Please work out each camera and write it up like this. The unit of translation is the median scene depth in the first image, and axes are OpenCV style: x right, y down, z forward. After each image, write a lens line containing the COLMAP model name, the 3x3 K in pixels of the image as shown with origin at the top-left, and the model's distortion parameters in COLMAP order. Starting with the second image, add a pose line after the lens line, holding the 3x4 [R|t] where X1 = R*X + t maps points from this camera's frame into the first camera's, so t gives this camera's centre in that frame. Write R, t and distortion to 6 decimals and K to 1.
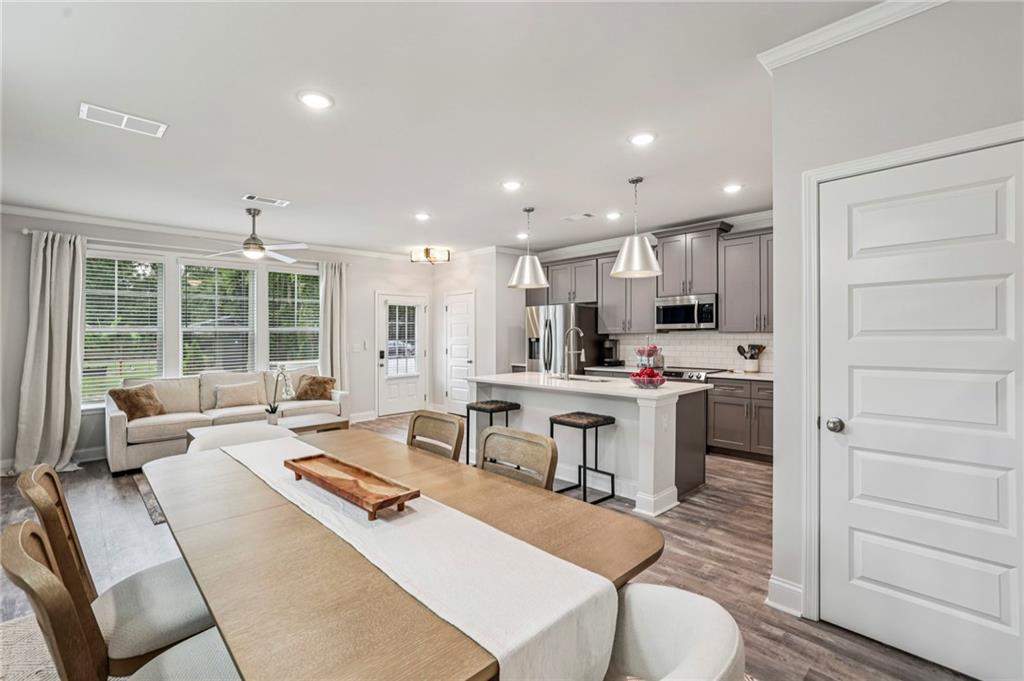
lens RADIAL K [[449.1, 0, 518.6], [0, 449.1, 349.7], [0, 0, 1]] dist [-0.005179, -0.000189]
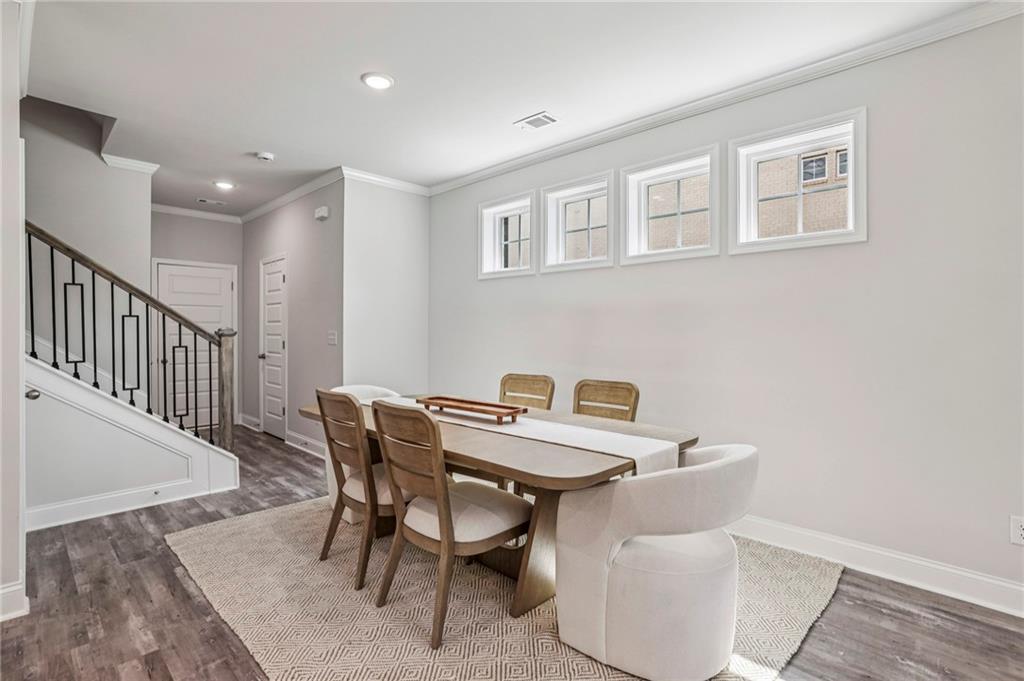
lens RADIAL K [[488.6, 0, 520.4], [0, 488.6, 337.9], [0, 0, 1]] dist [-0.003705, 0.002228]
pose [[-0.999860, 0.005749, -0.015719, -0.180884], [0.005029, 0.998952, 0.045484, -0.008691], [0.015964, 0.045399, -0.998841, 0.847900]]
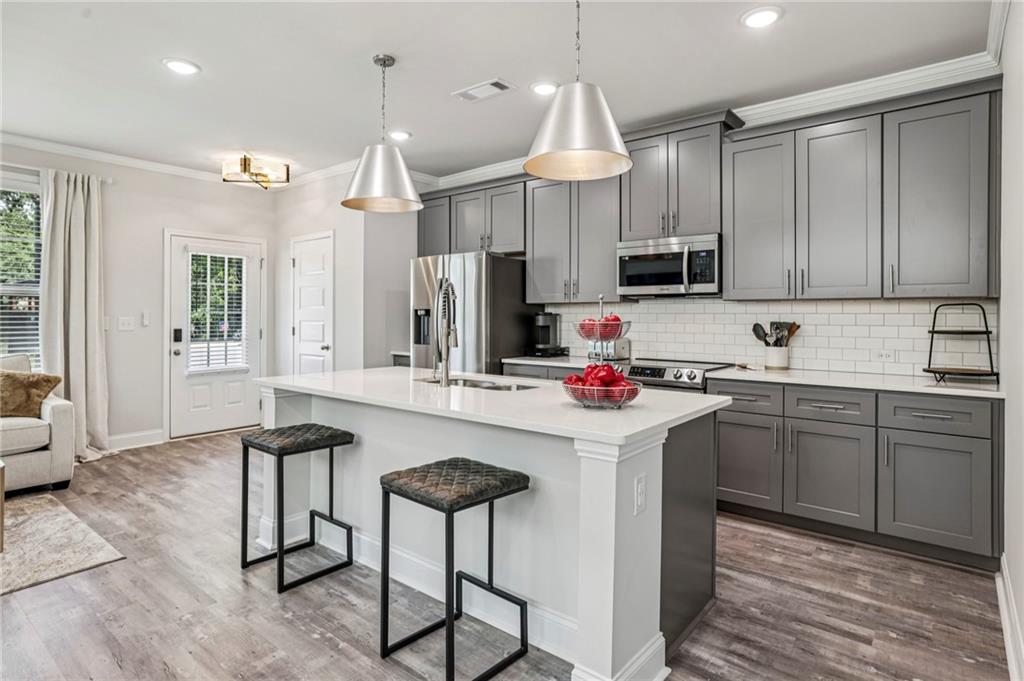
lens RADIAL K [[543.9, 0, 513.7], [0, 543.9, 317.2], [0, 0, 1]] dist [0.001237, 0.002942]
pose [[0.994185, 0.011921, 0.107025, 0.099692], [-0.008687, 0.999493, -0.030640, 0.007481], [-0.107336, 0.029532, 0.993784, 0.326861]]
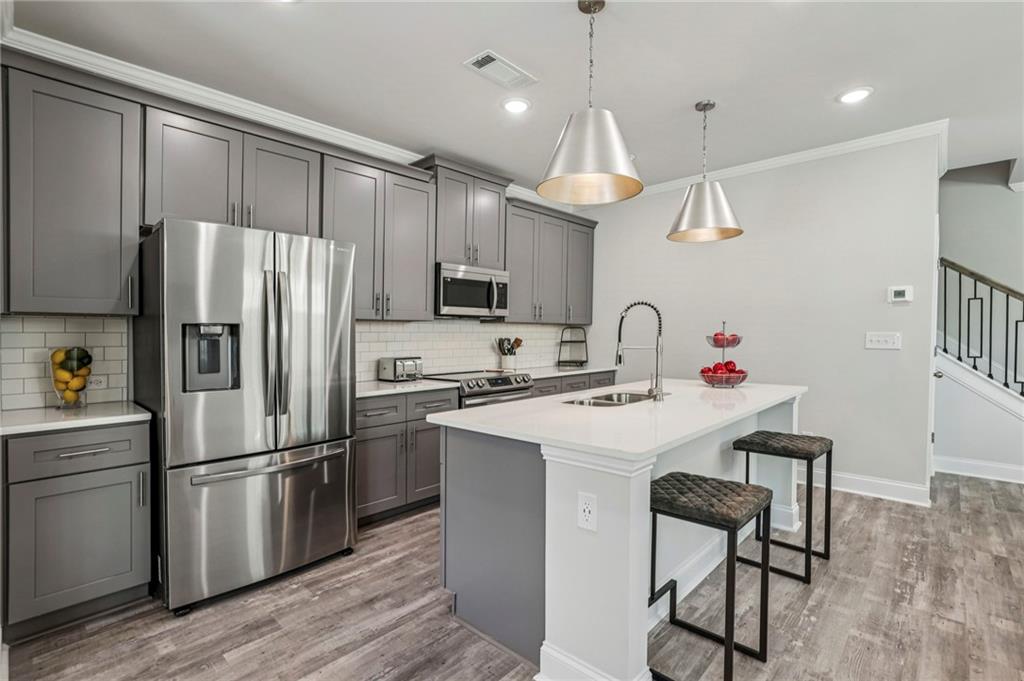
lens RADIAL K [[472.3, 0, 517.2], [0, 472.3, 349.1], [0, 0, 1]] dist [-0.018883, 0.004641]
pose [[-0.033718, -0.023565, 0.999154, -0.390388], [0.034073, 0.999114, 0.024714, -0.012145], [-0.998850, 0.034878, -0.032886, 1.022818]]
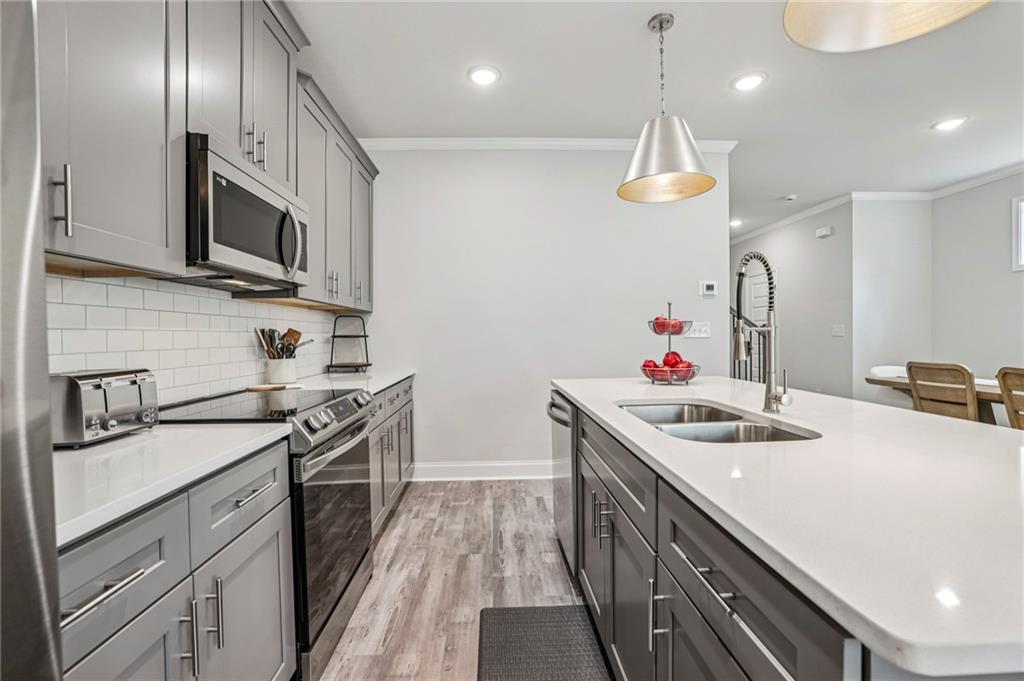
lens RADIAL K [[450.1, 0, 513.4], [0, 450.1, 338.6], [0, 0, 1]] dist [-0.020408, 0.003612]
pose [[-0.738223, 0.008173, 0.674508, 0.011625], [0.034017, 0.999105, 0.025124, -0.003661], [-0.673699, 0.041492, -0.737840, 1.194256]]
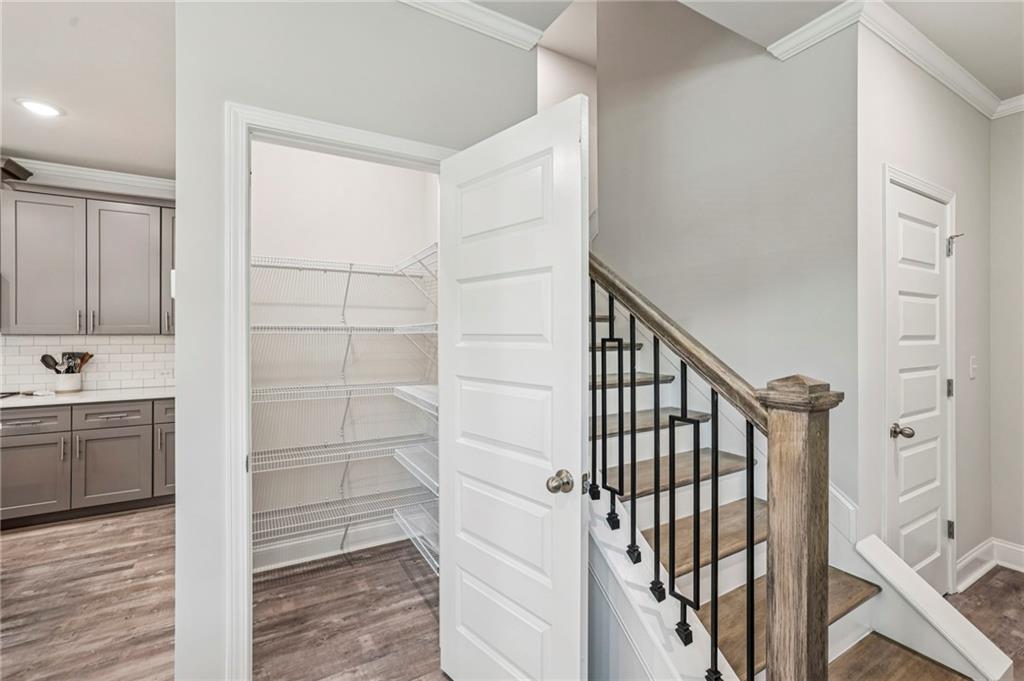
lens RADIAL K [[429.8, 0, 513.1], [0, 429.8, 334.5], [0, 0, 1]] dist [0.001883, 0.001363]
pose [[0.251041, 0.011594, 0.967907, 0.042018], [0.029086, 0.999386, -0.019515, -0.005934], [-0.967539, 0.033052, 0.250550, 0.159548]]
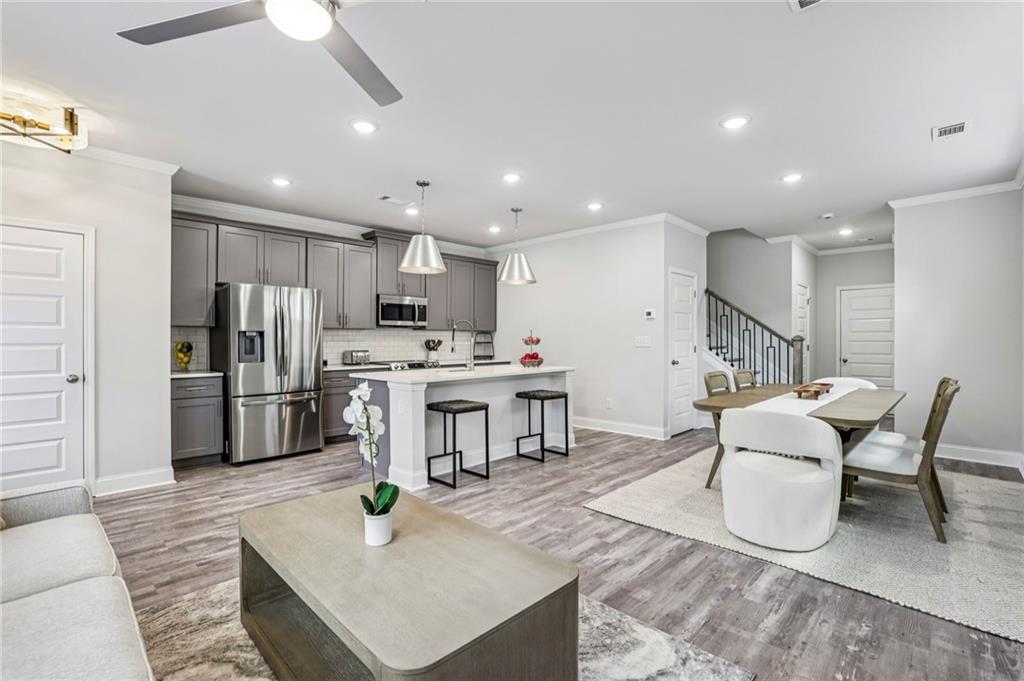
lens RADIAL K [[450.1, 0, 507.4], [0, 450.1, 362.6], [0, 0, 1]] dist [-0.020408, 0.003612]
pose [[-0.006153, -0.045104, 0.998963, -0.819505], [0.029441, 0.998541, 0.045266, 0.002254], [-0.999548, 0.029689, -0.004816, 0.798615]]
